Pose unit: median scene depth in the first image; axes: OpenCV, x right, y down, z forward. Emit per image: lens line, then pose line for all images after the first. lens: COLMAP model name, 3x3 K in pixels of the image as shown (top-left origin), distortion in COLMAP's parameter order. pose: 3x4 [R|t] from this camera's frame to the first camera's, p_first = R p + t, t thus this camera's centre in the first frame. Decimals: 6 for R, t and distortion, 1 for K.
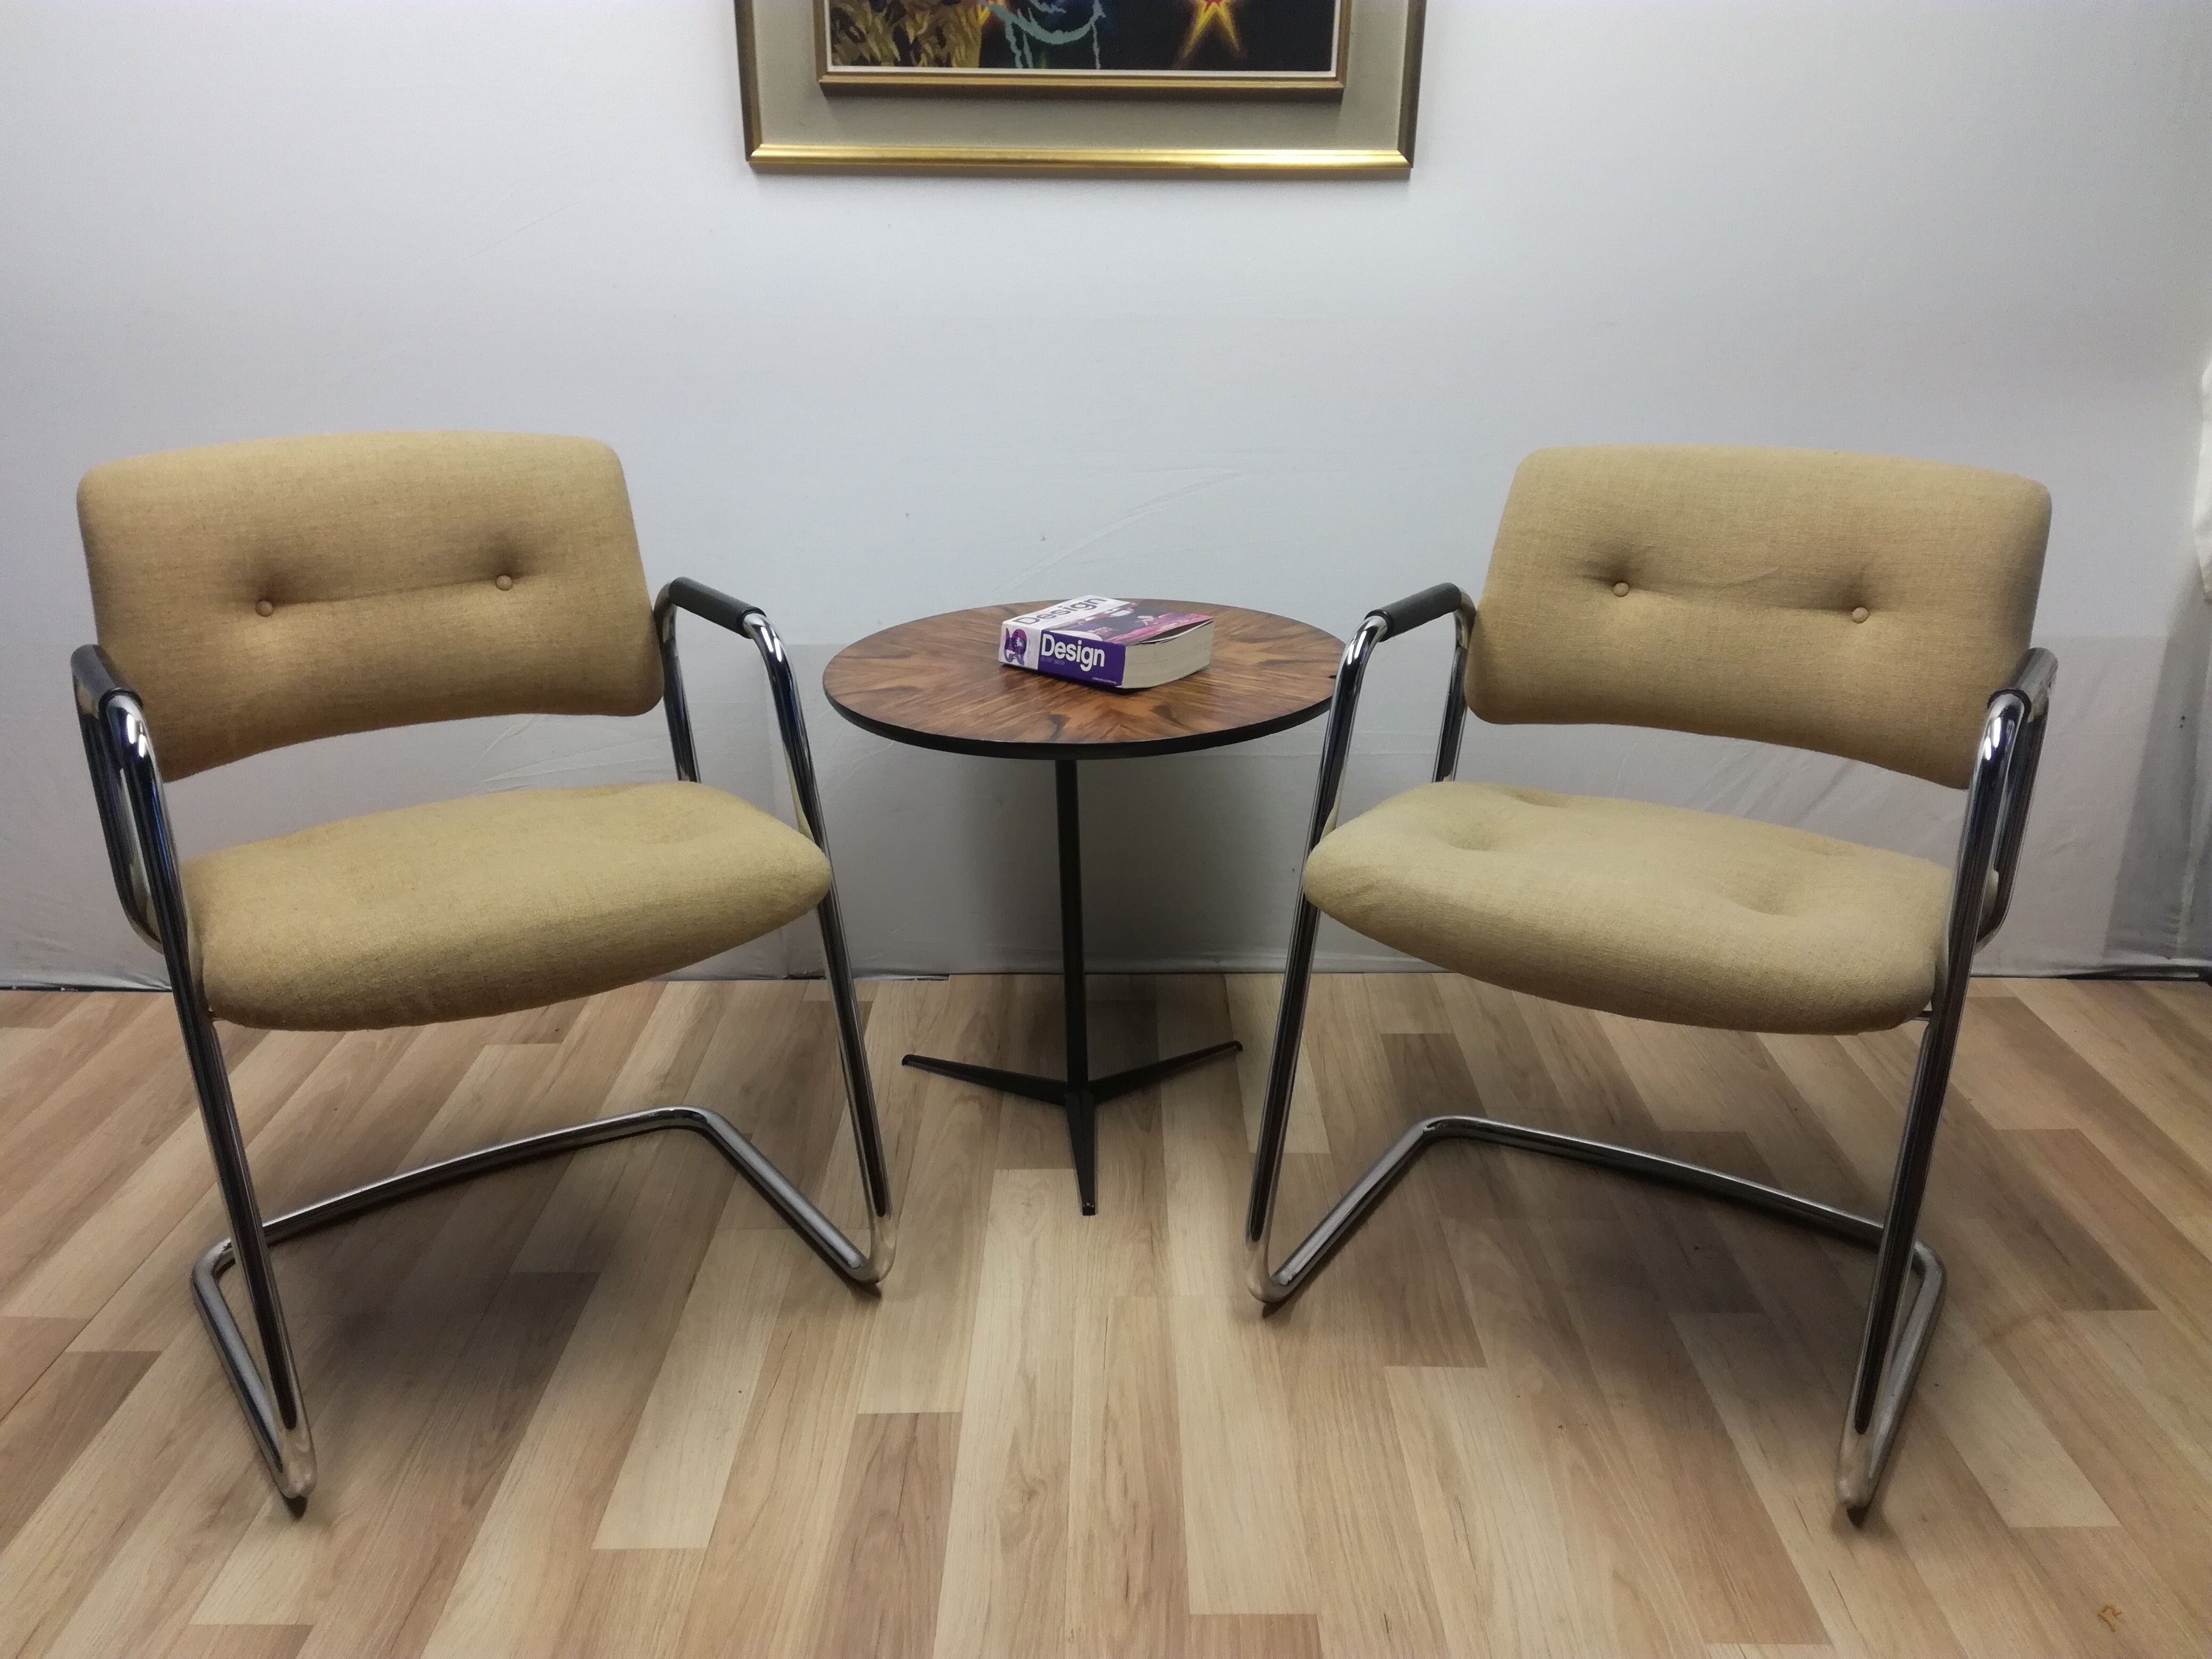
lens RADIAL K [[1746.9, 0, 1106.0], [0, 1746.9, 829.5], [0, 0, 1]] dist [0.097535, -0.000045]
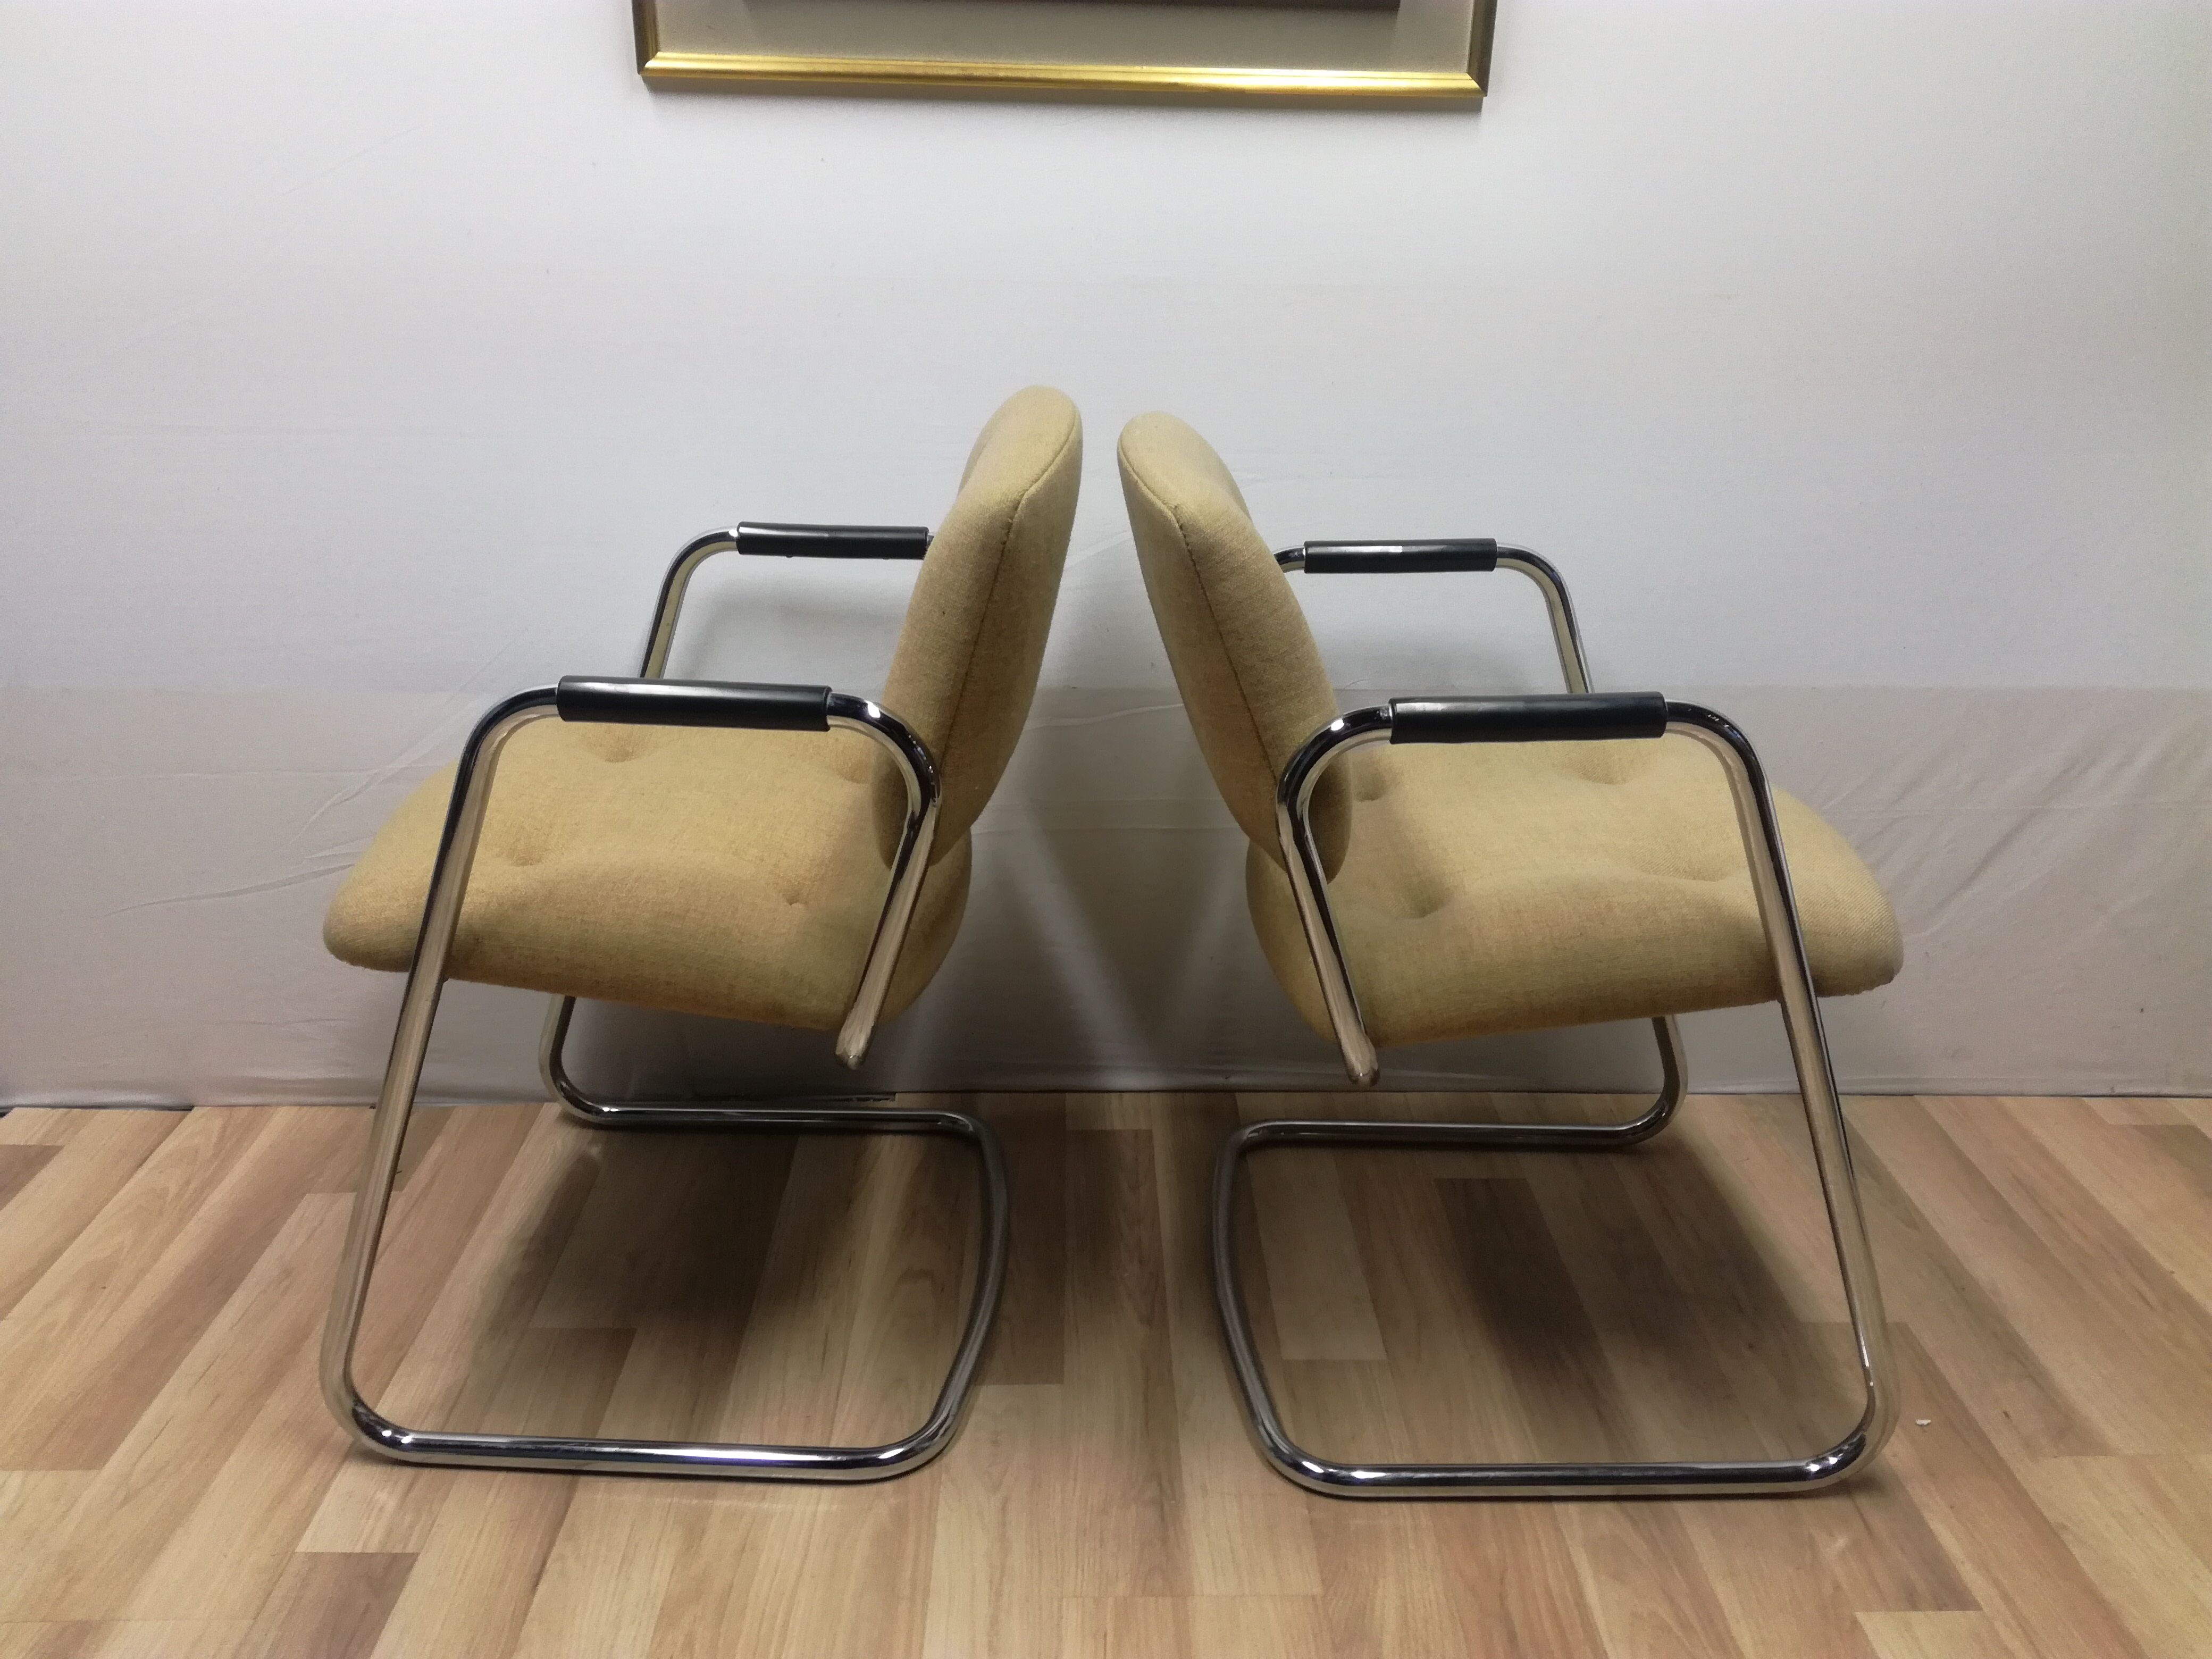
lens RADIAL K [[1763.6, 0, 1106.0], [0, 1763.6, 829.5], [0, 0, 1]] dist [0.031854, -0.002216]
pose [[0.999650, 0.004533, 0.026075, -0.016174], [-0.004659, 0.999978, 0.004765, -0.049275], [-0.026053, -0.004885, 0.999649, 0.213600]]
